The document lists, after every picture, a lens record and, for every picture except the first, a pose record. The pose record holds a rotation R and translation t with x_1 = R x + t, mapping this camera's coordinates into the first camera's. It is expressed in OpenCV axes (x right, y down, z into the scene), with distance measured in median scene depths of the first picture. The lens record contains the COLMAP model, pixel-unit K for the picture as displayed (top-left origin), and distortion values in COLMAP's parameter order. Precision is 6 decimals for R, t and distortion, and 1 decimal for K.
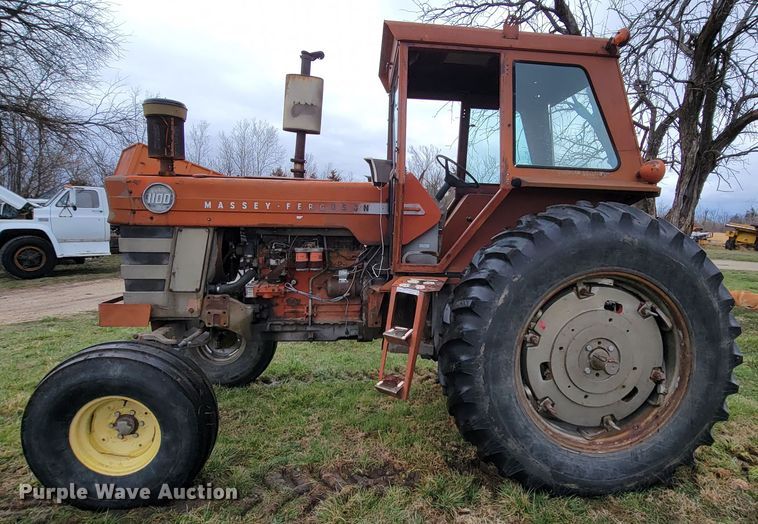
lens RADIAL K [[360.7, 0, 363.1], [0, 360.7, 262.0], [0, 0, 1]] dist [-0.000805, -0.000132]
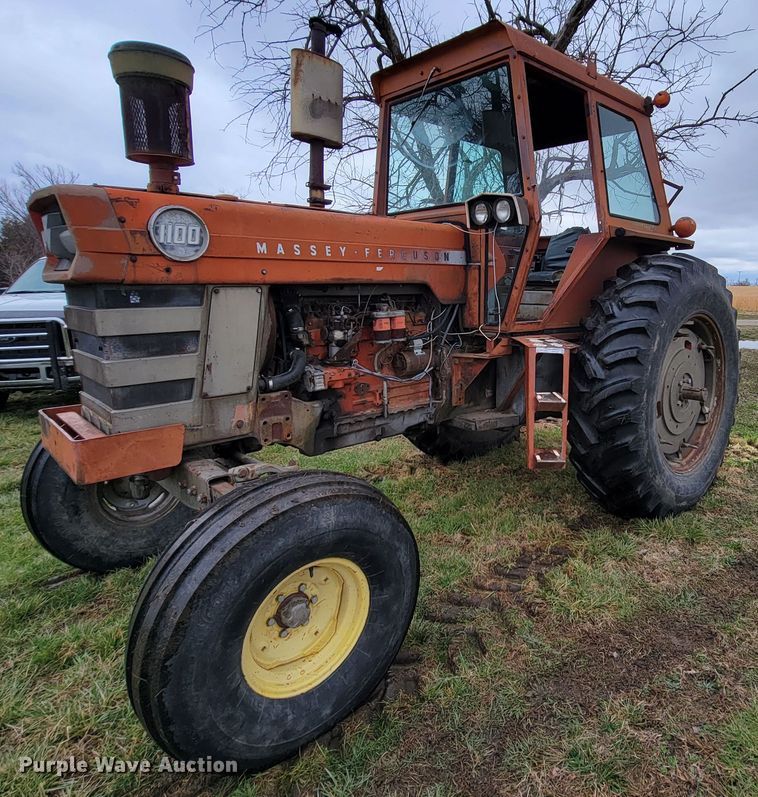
lens RADIAL K [[489.4, 0, 379.1], [0, 489.4, 369.8], [0, 0, 1]] dist [0.000526, 0.000056]
pose [[0.825434, -0.115594, 0.552537, -0.746093], [0.080243, 0.992897, 0.087845, -0.010258], [-0.558766, -0.028173, 0.828846, 0.192828]]
